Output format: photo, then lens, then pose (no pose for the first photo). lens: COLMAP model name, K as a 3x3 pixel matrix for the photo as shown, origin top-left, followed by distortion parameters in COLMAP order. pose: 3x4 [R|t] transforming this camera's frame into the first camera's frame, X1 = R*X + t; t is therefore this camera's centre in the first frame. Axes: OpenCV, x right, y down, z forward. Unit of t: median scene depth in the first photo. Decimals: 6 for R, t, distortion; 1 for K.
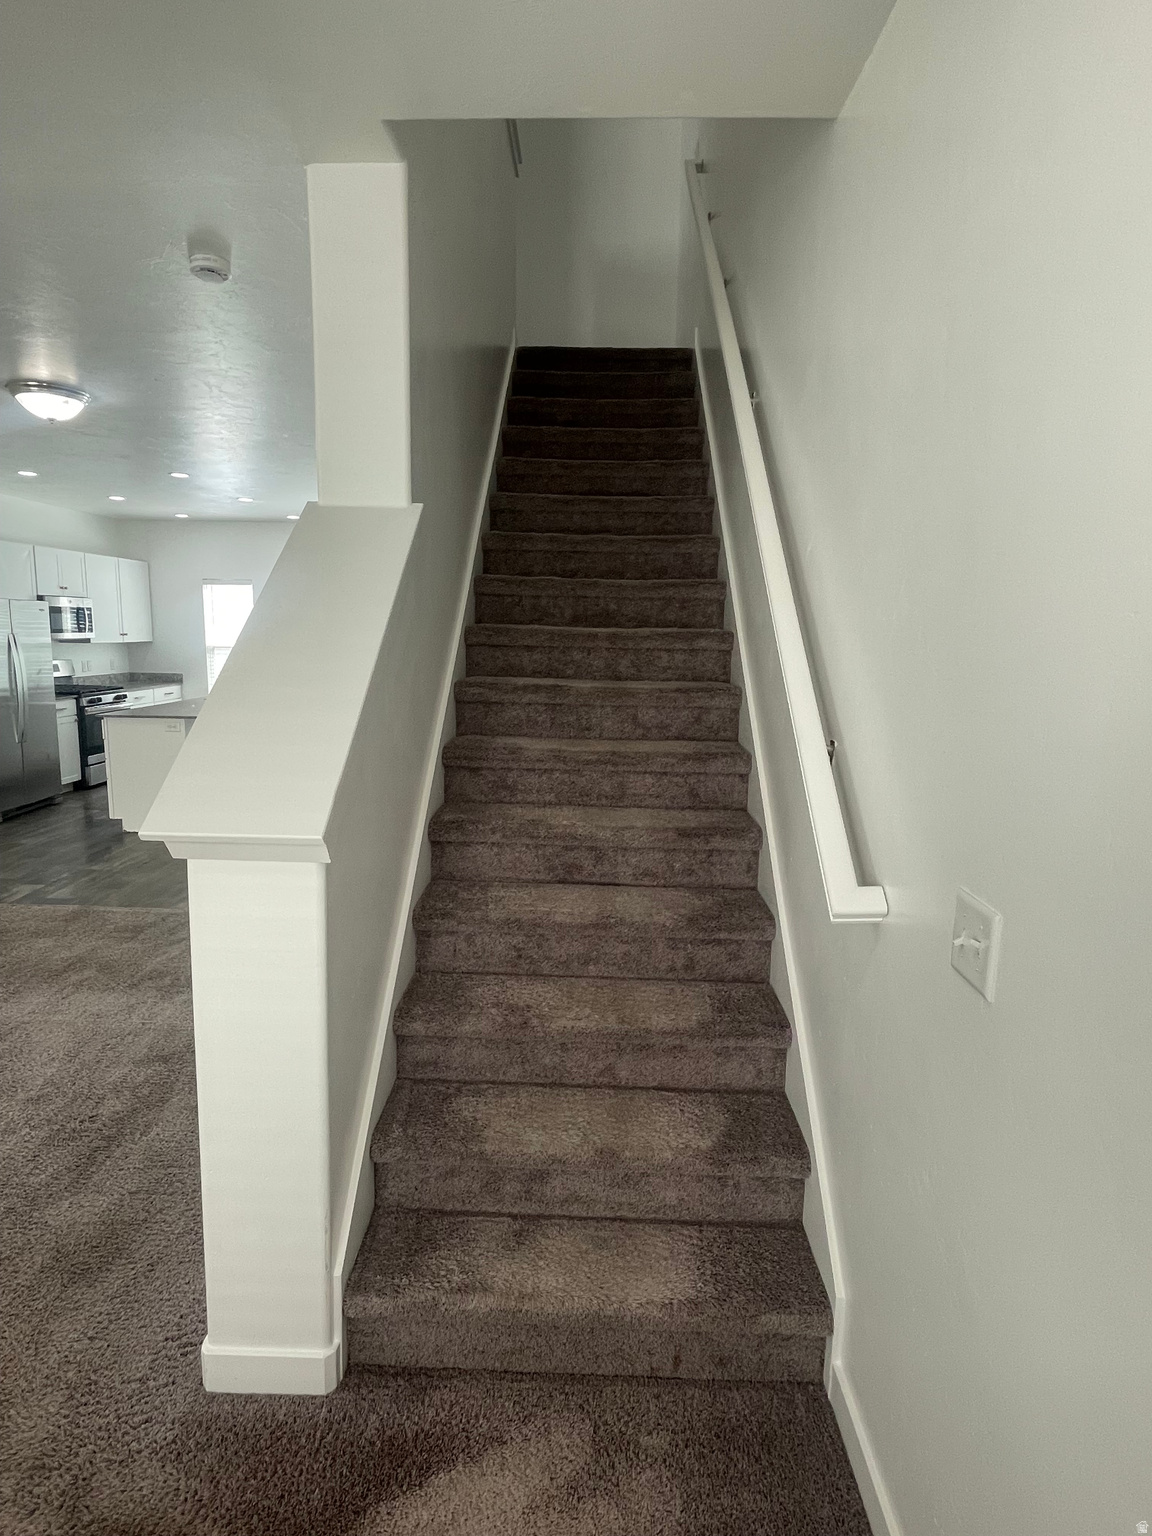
lens RADIAL K [[893.2, 0, 574.6], [0, 893.2, 767.8], [0, 0, 1]] dist [0.001909, 0.000161]
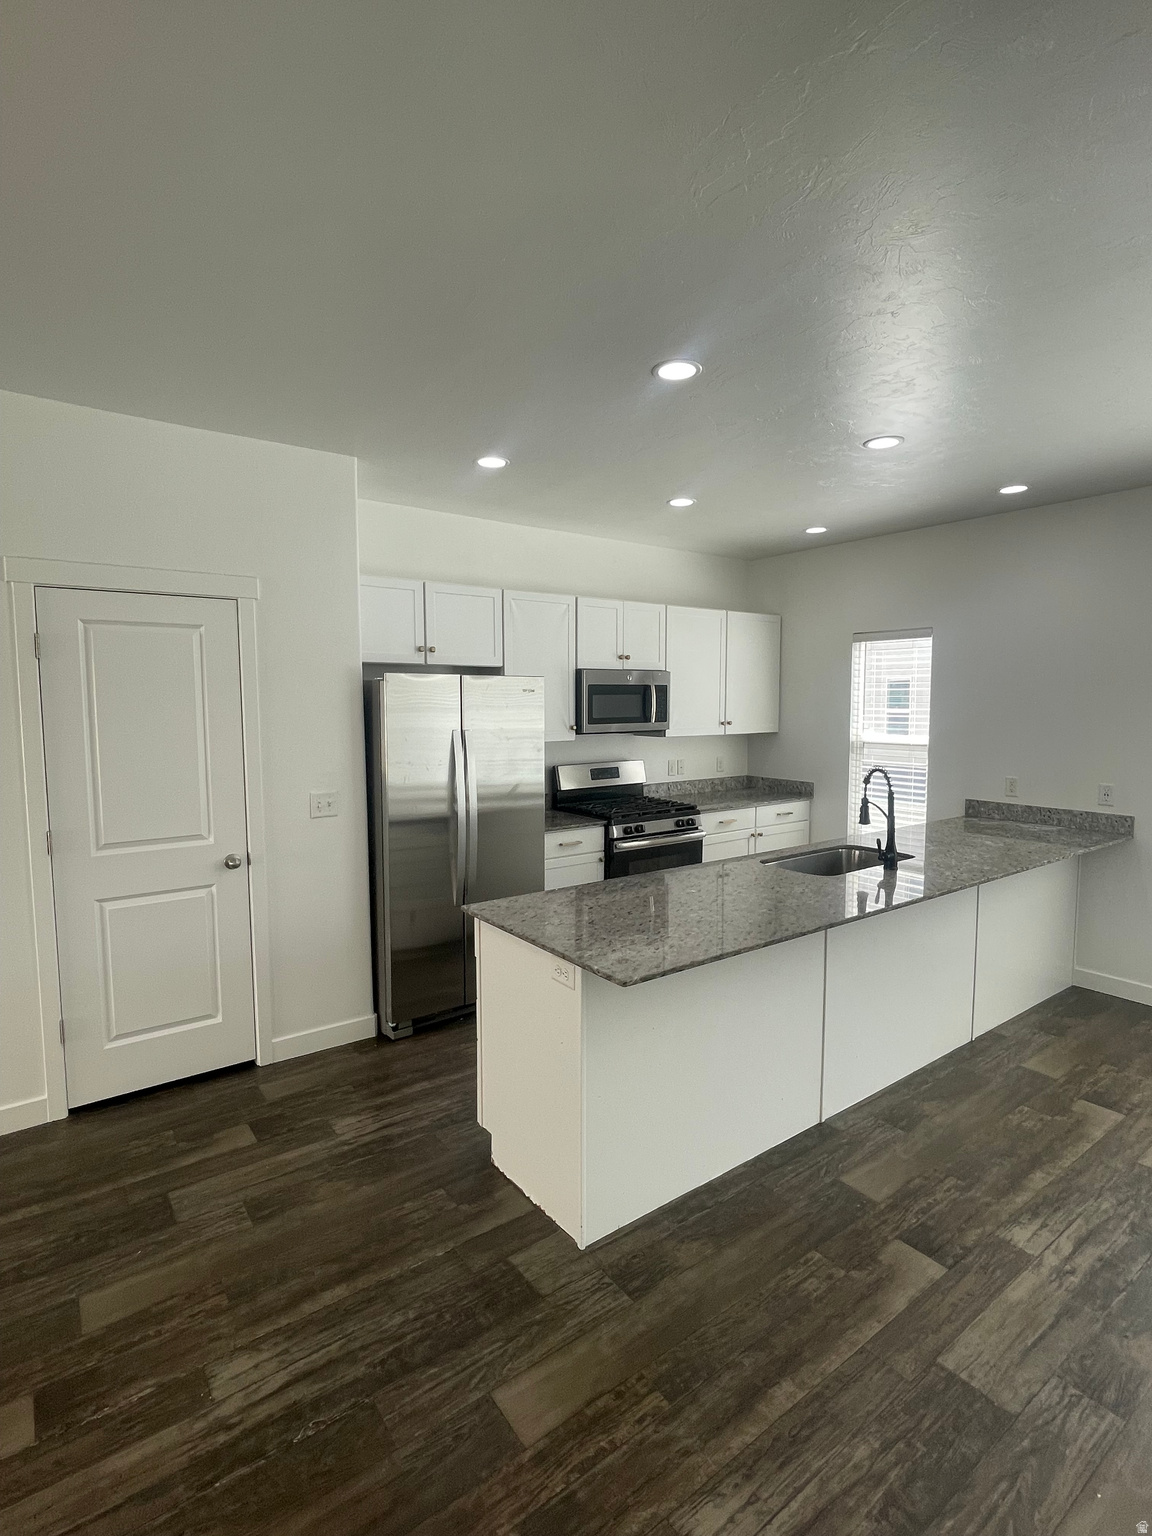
lens RADIAL K [[741.4, 0, 574.8], [0, 741.4, 761.1], [0, 0, 1]] dist [0.000663, 0.000834]
pose [[0.623142, 0.046435, -0.780729, -0.142838], [-0.107186, 0.993887, -0.026437, -0.097154], [0.774729, 0.100157, 0.624310, 0.585009]]
